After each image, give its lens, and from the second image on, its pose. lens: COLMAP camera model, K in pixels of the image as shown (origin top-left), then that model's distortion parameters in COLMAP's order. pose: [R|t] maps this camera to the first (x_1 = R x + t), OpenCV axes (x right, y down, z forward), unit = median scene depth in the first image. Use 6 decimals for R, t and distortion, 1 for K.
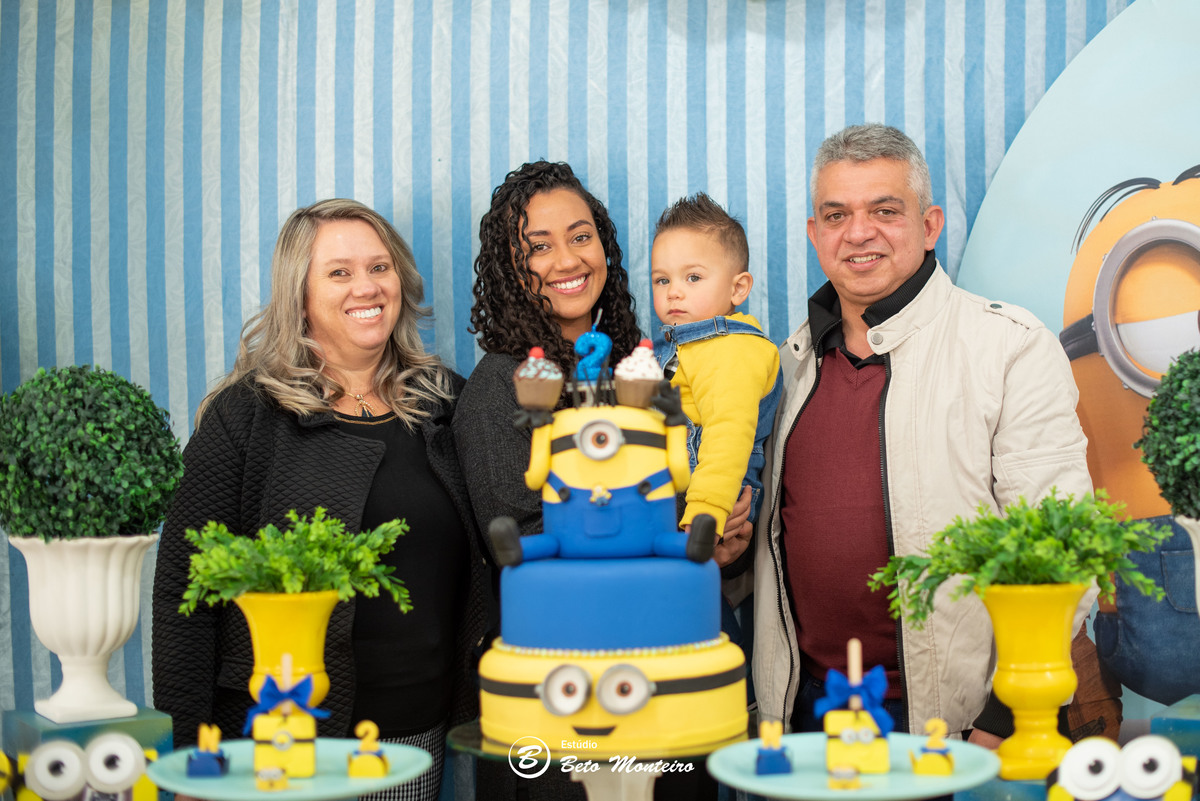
lens RADIAL K [[1717.7, 0, 564.8], [0, 1717.7, 404.8], [0, 0, 1]] dist [-0.134968, 0.000000]
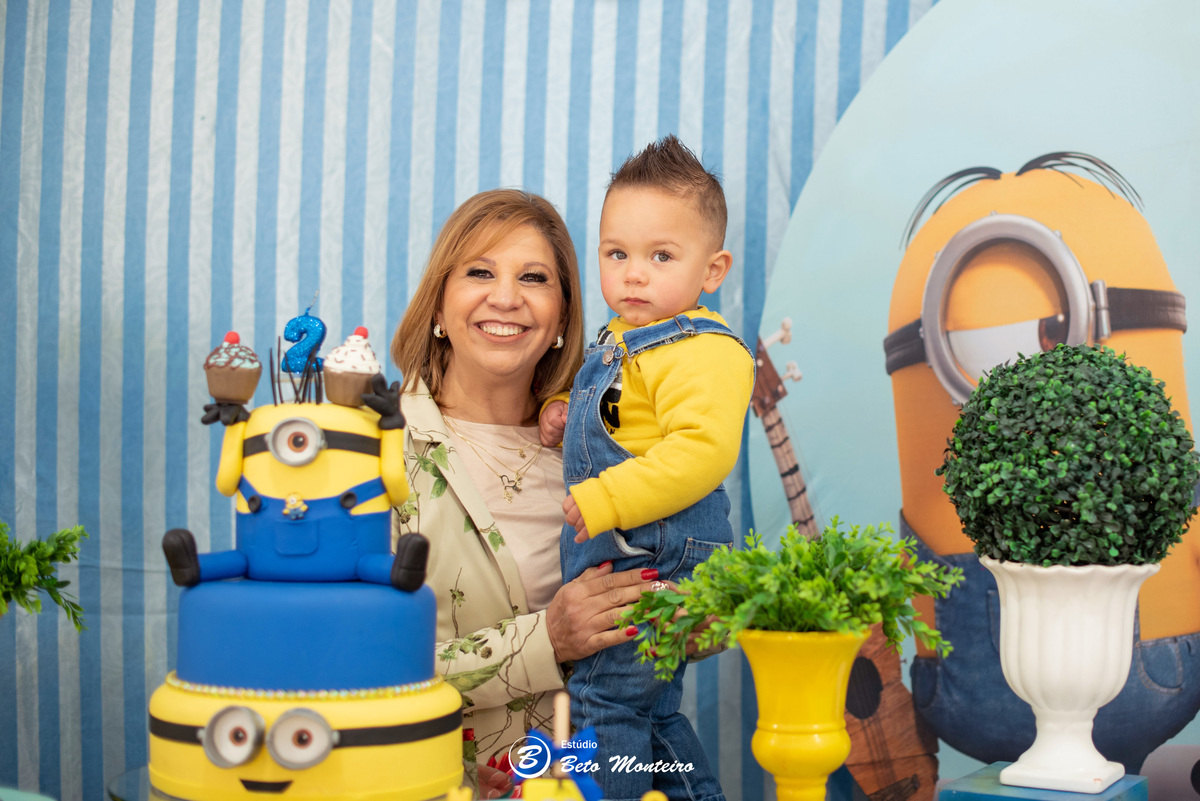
lens RADIAL K [[1717.7, 0, 595.7], [0, 1717.7, 400.6], [0, 0, 1]] dist [-0.134968, 0.000000]
pose [[0.998195, 0.038195, 0.046345, 0.125941], [-0.038204, 0.999270, -0.000692, -0.004902], [-0.046337, -0.001080, 0.998925, 0.145608]]
